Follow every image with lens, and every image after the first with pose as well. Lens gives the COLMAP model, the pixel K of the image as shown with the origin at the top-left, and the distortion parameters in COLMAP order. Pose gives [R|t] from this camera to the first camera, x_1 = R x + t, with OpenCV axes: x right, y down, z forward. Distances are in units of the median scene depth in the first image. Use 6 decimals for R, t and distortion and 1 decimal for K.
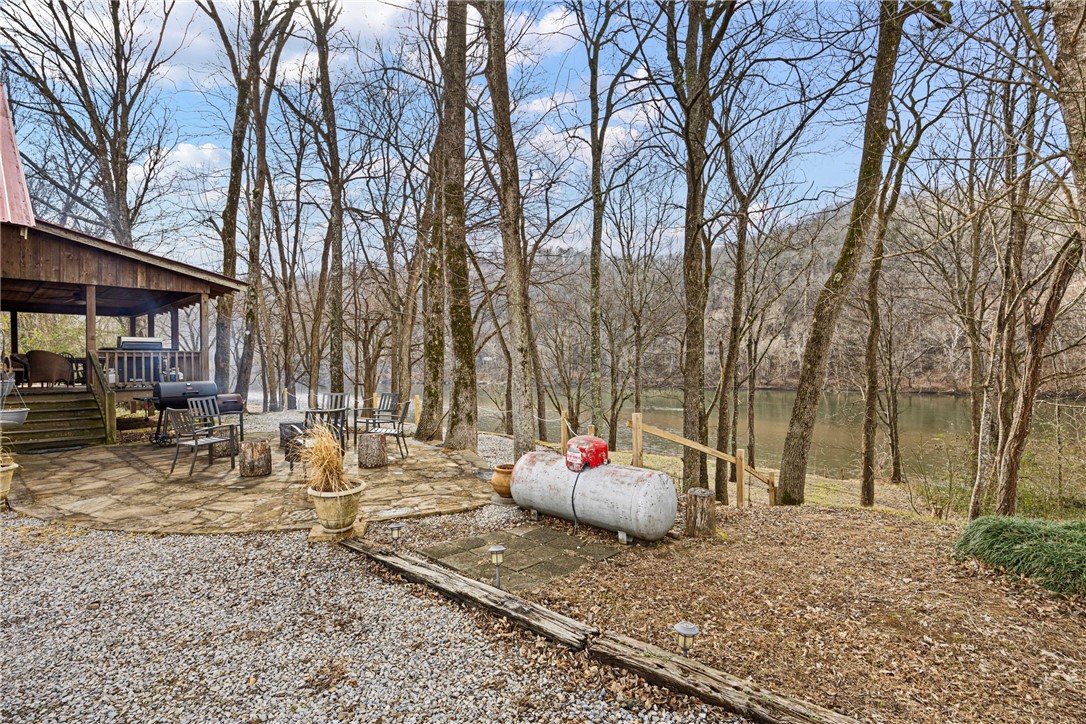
lens RADIAL K [[518.2, 0, 544.8], [0, 518.2, 358.1], [0, 0, 1]] dist [-0.013986, -0.000153]
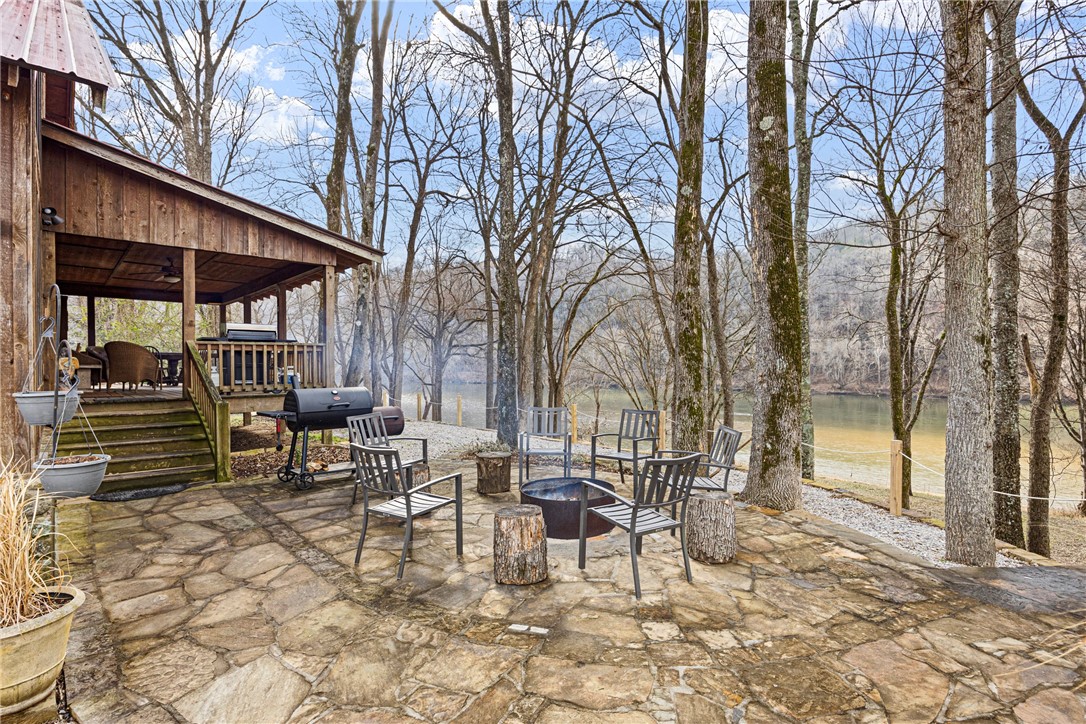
lens RADIAL K [[518.2, 0, 541.2], [0, 518.2, 362.6], [0, 0, 1]] dist [-0.013986, -0.000153]
pose [[0.996007, 0.008792, -0.088845, -0.334526], [-0.008085, 0.999933, 0.008307, 0.005371], [0.088912, -0.007556, 0.996011, 0.331365]]
